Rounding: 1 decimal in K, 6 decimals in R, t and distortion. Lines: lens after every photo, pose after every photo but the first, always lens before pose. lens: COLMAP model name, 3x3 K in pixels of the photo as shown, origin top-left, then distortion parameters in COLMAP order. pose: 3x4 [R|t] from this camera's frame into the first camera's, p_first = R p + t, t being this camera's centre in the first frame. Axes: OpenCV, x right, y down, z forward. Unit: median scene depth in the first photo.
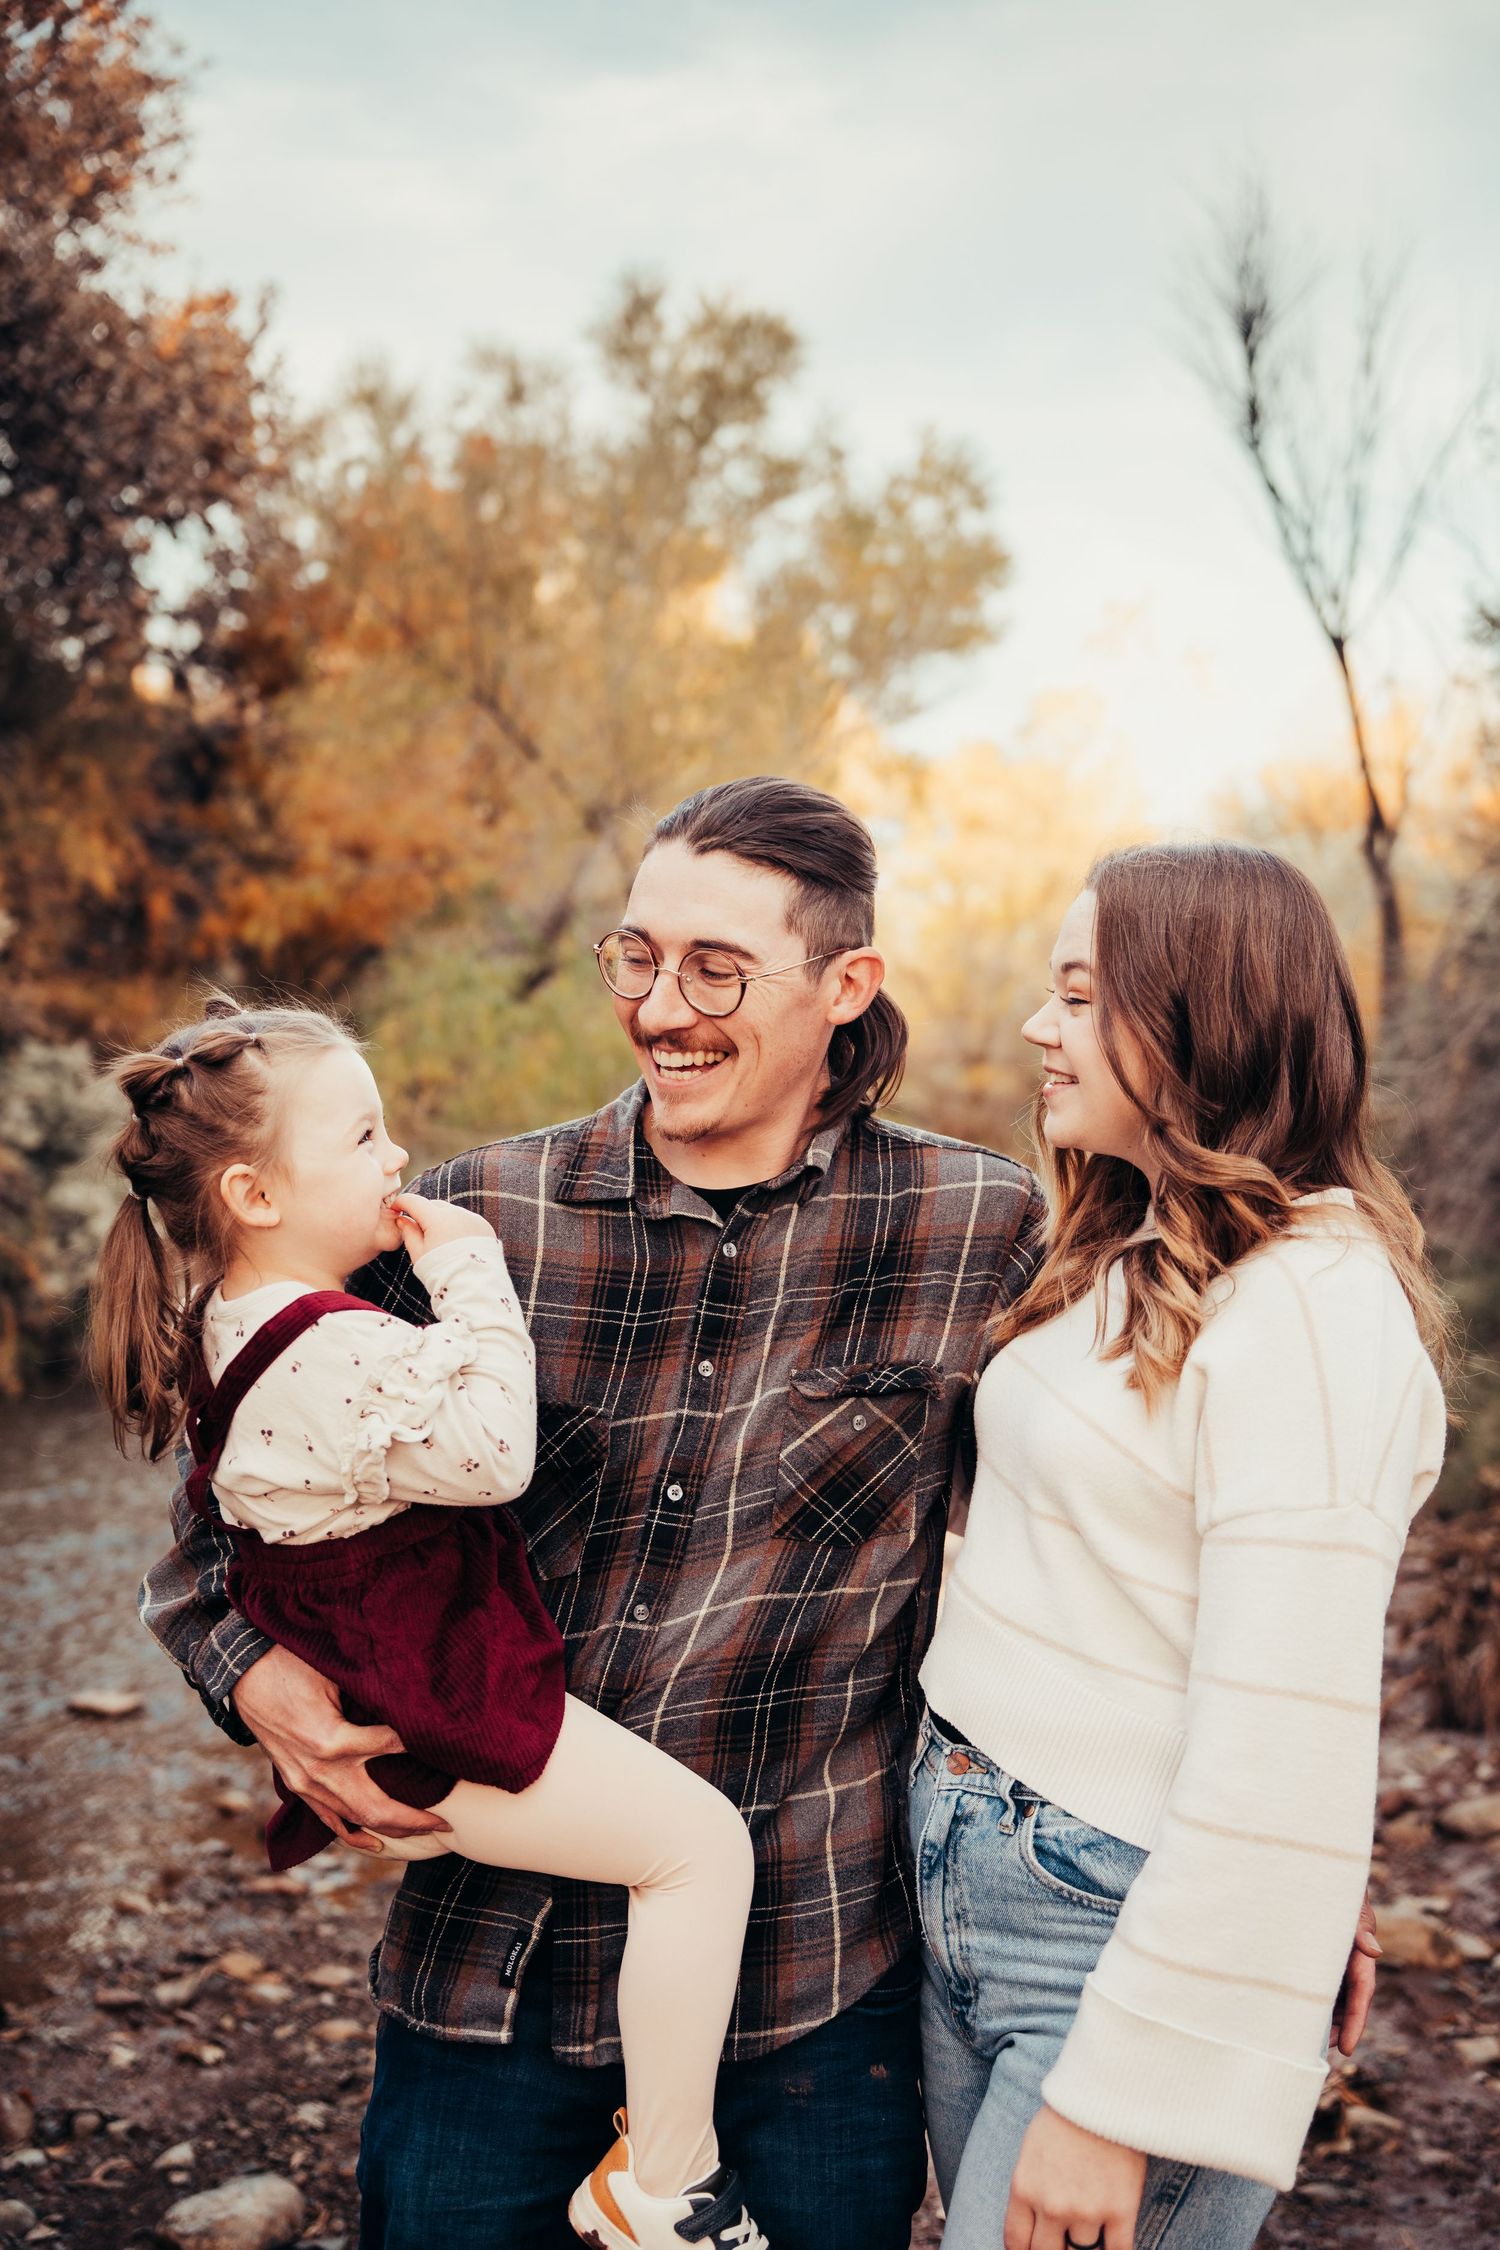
lens RADIAL K [[2634.9, 0, 741.3], [0, 2634.9, 1129.5], [0, 0, 1]] dist [0.045234, 0.000000]
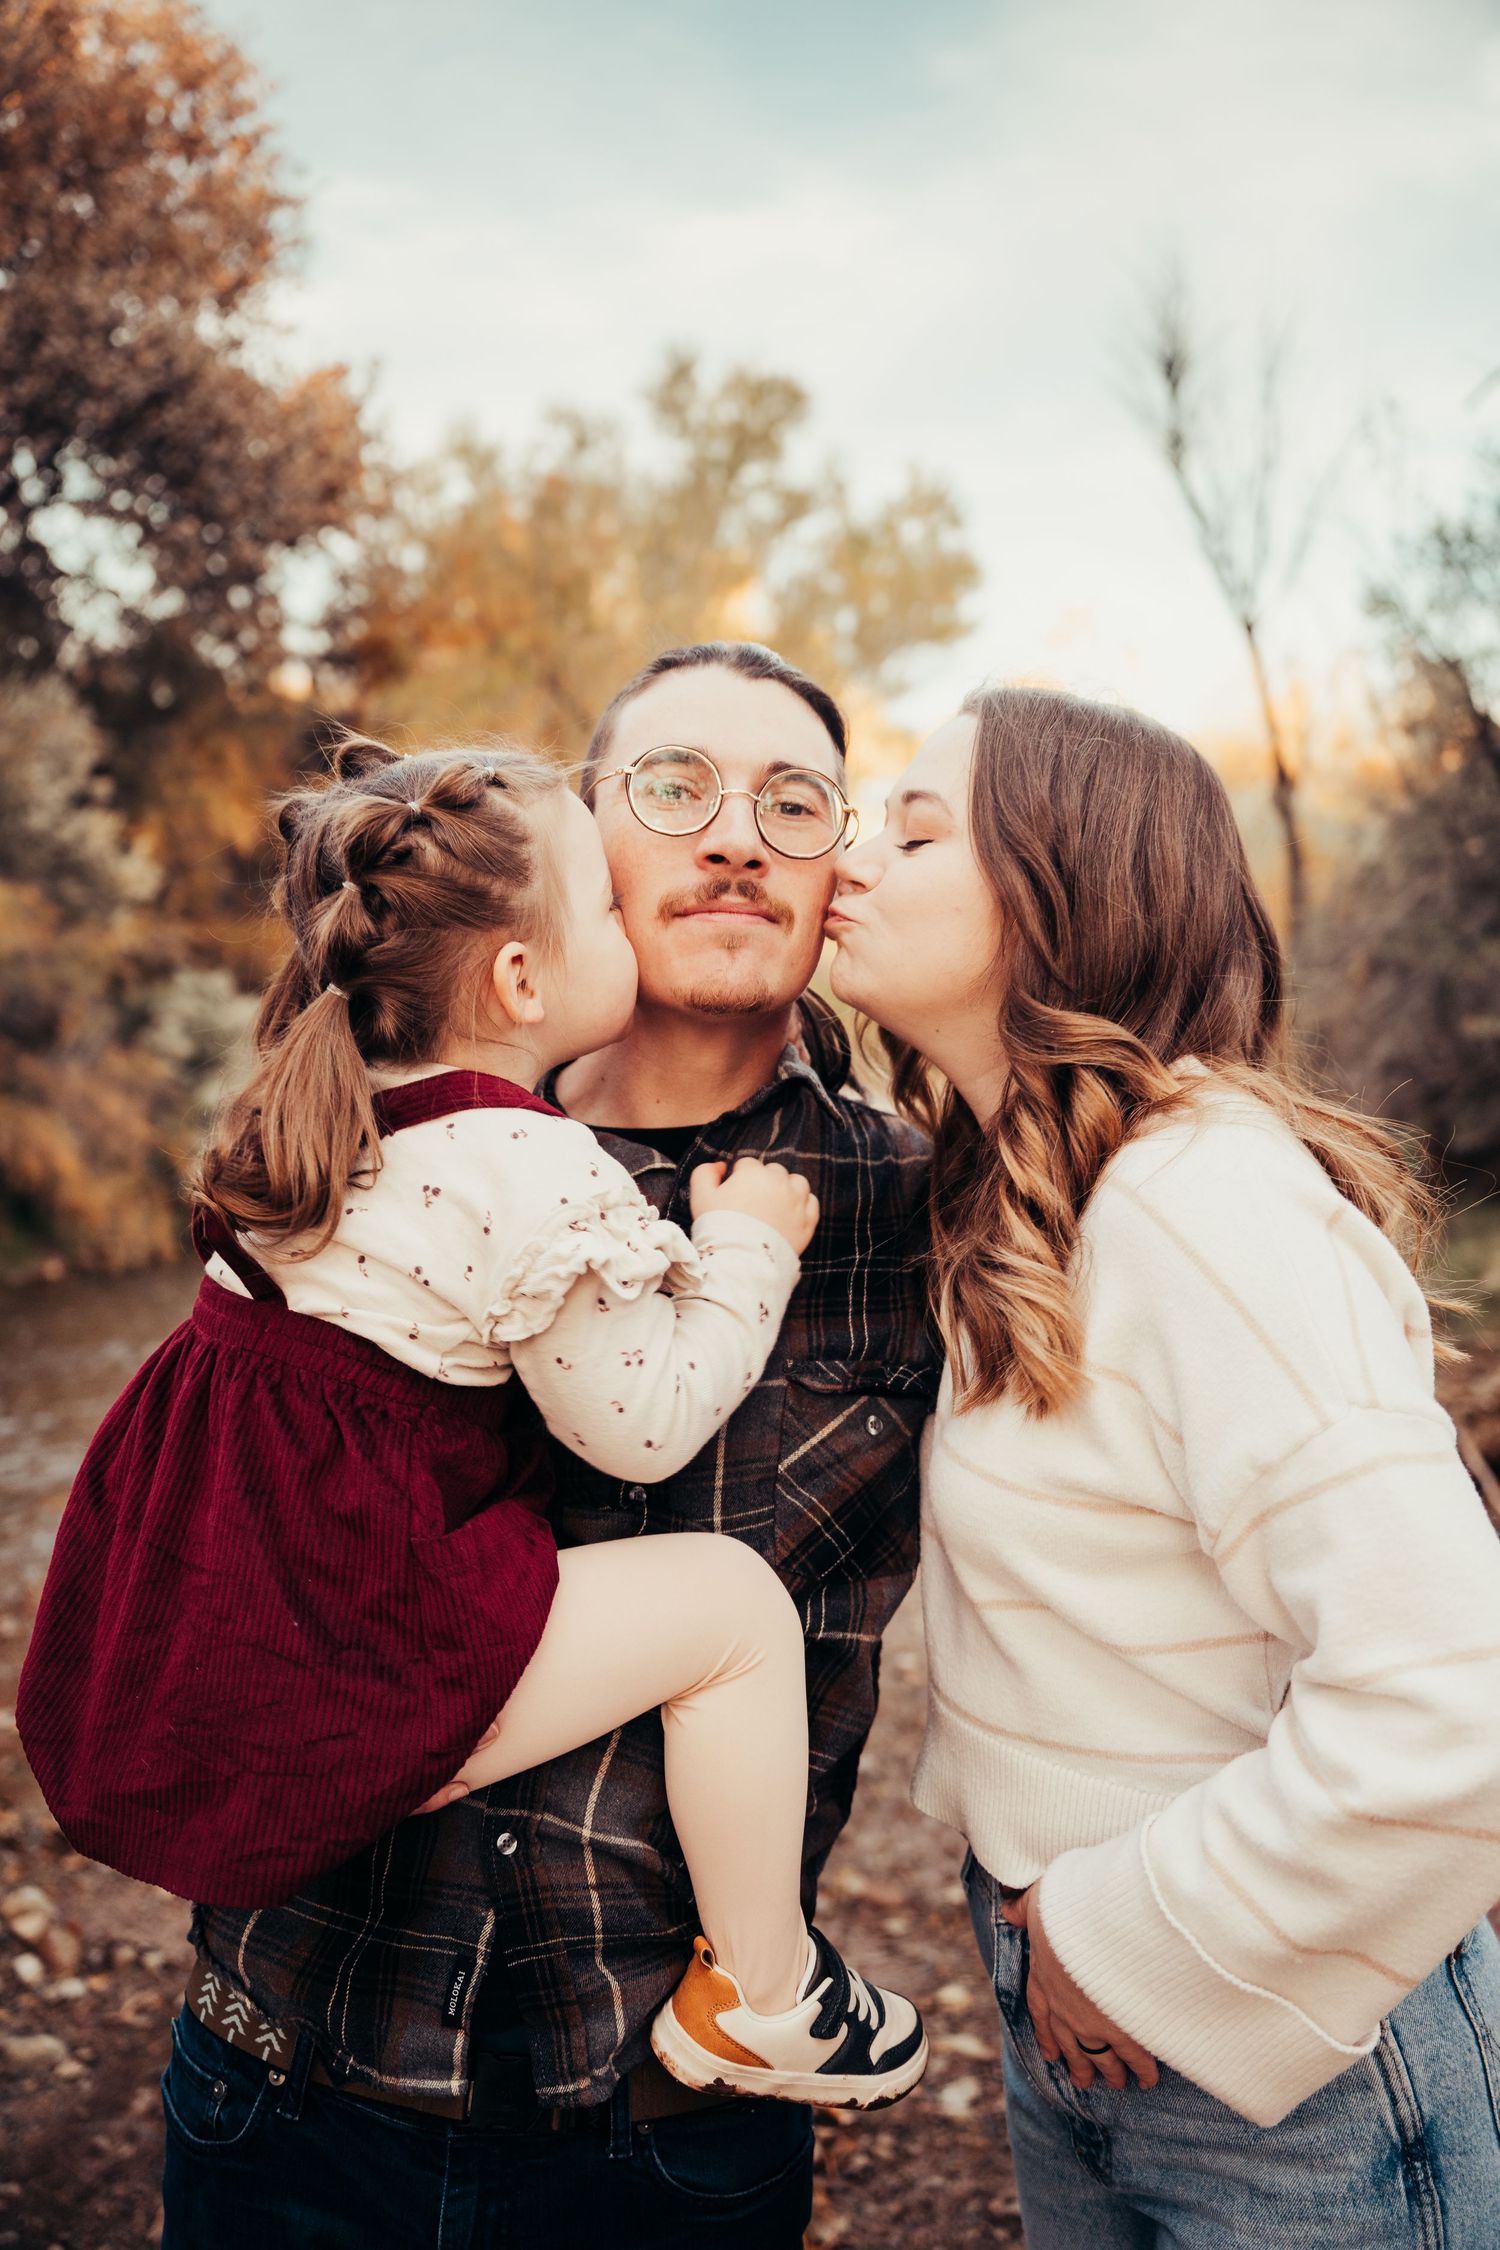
lens RADIAL K [[2085.6, 0, 756.2], [0, 2085.6, 1121.7], [0, 0, 1]] dist [-0.095641, 0.000000]
pose [[0.999832, -0.015410, -0.009943, 0.003473], [0.015825, 0.998945, 0.043116, -0.000693], [0.009268, -0.043266, 0.999021, 0.034188]]
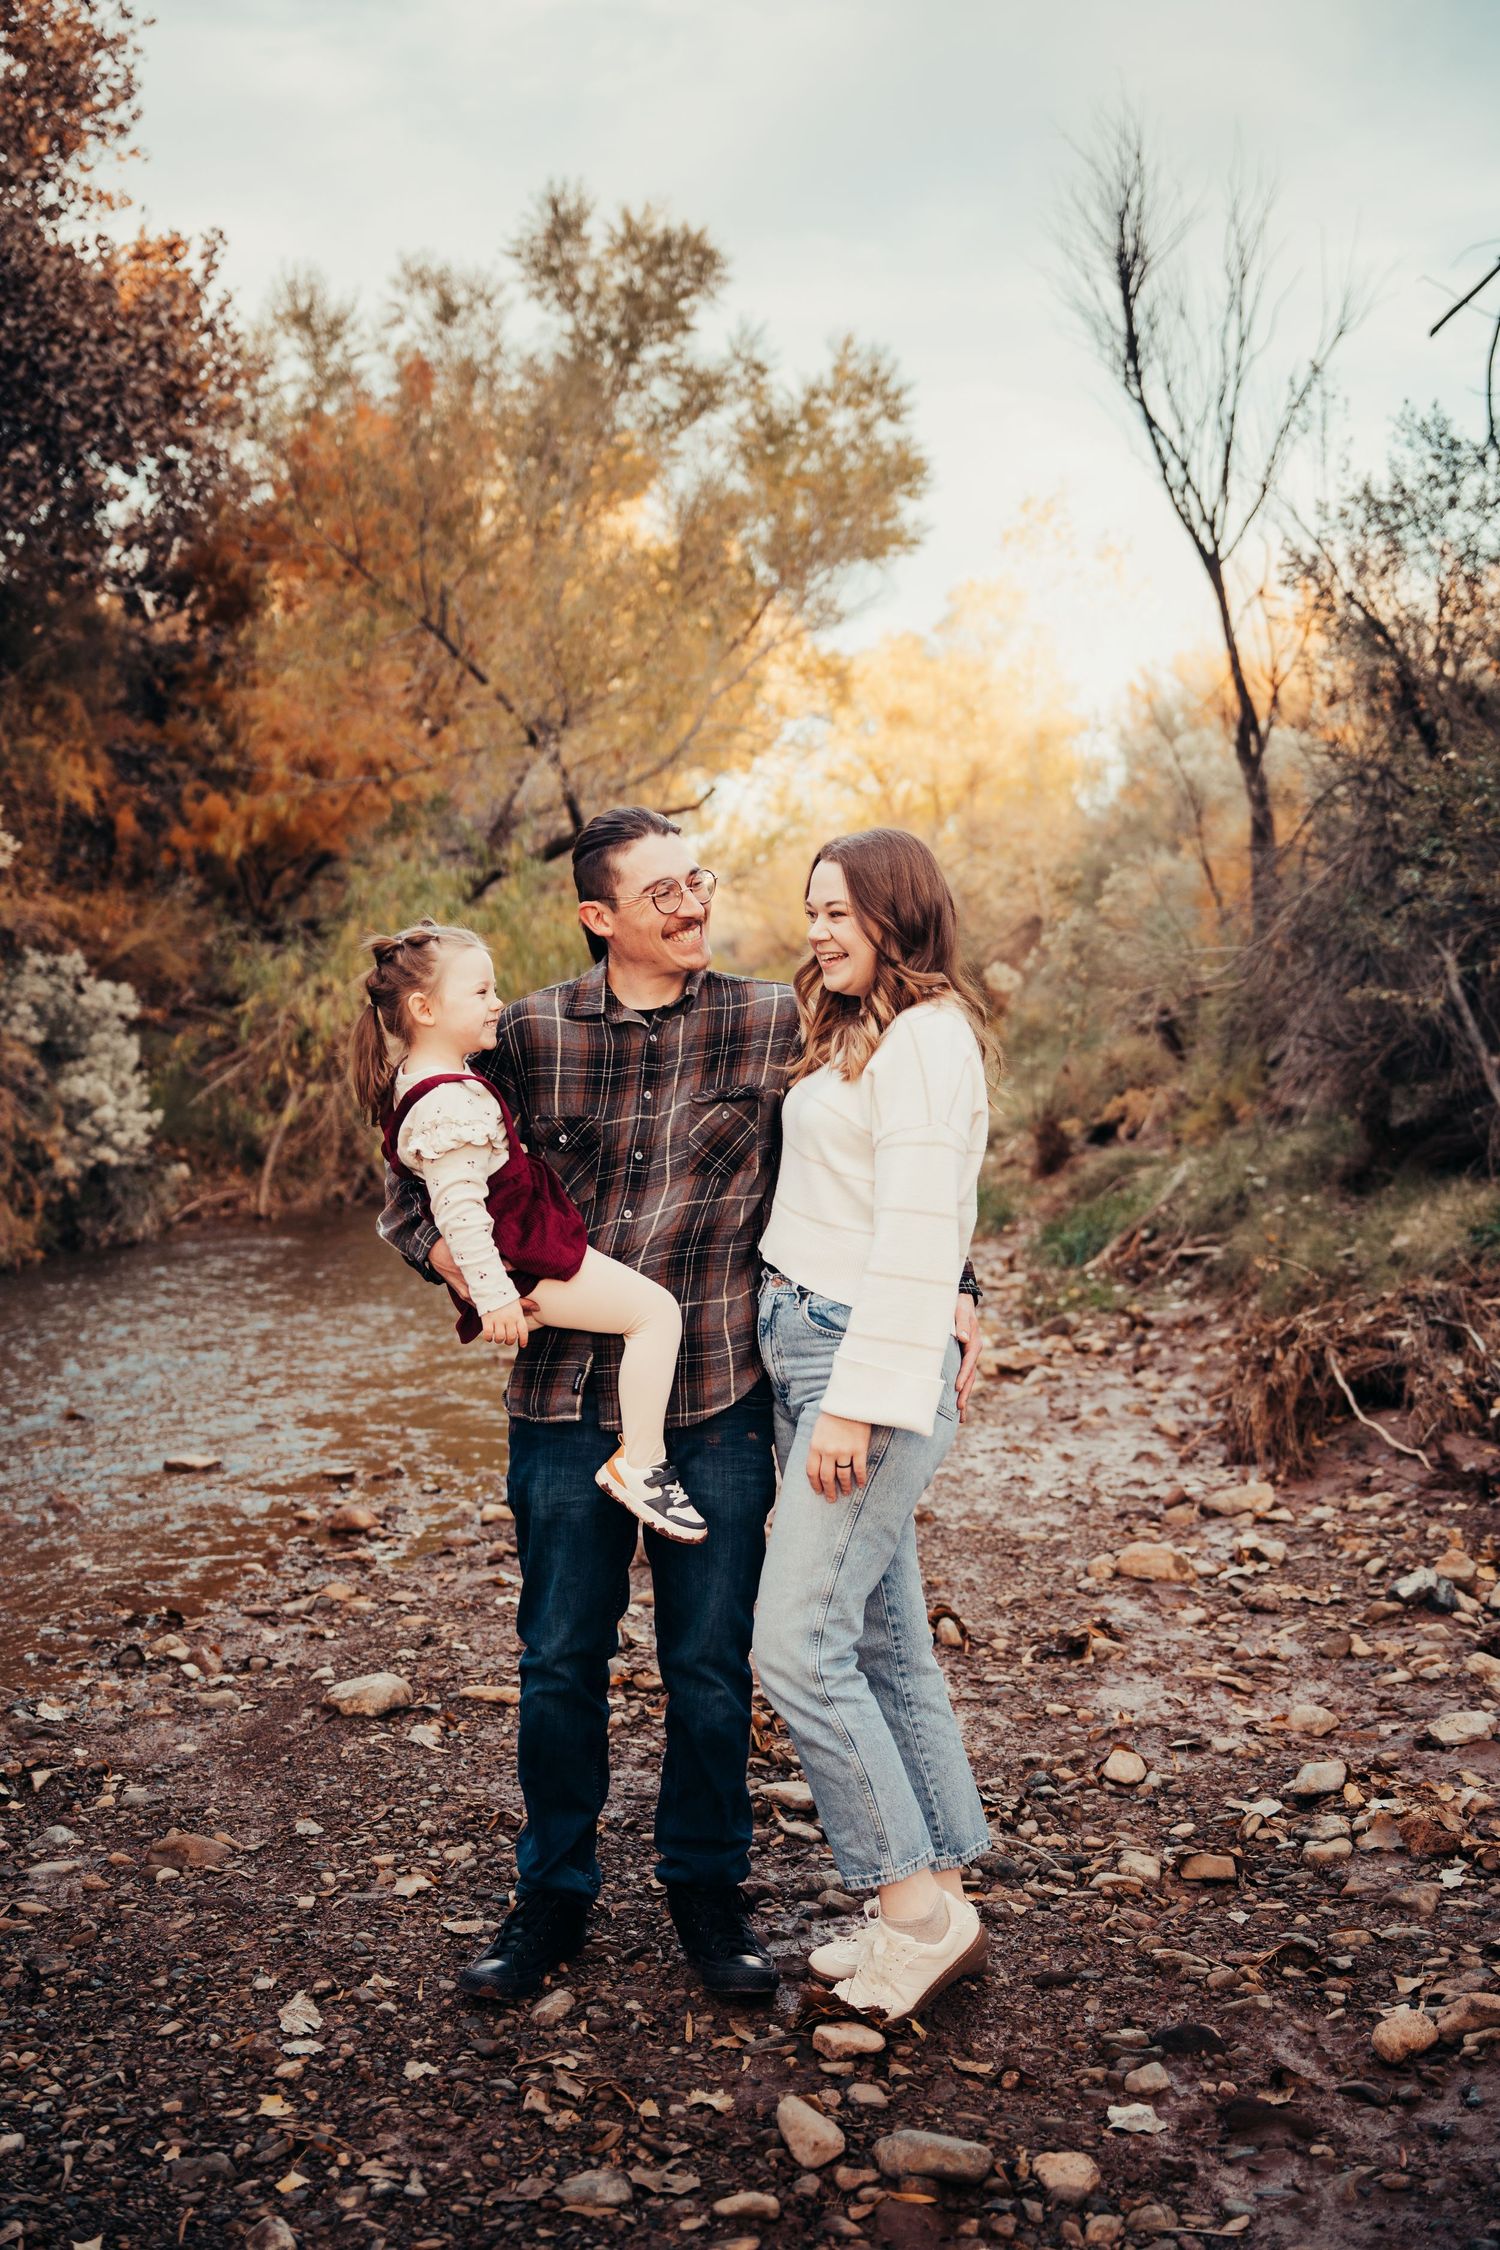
lens RADIAL K [[2634.9, 0, 740.7], [0, 2634.9, 1118.7], [0, 0, 1]] dist [0.045234, 0.000000]
pose [[0.999490, -0.023230, 0.021911, 0.000631], [0.022420, 0.999081, 0.036524, 0.002461], [-0.022740, -0.036014, 0.999093, -0.086509]]
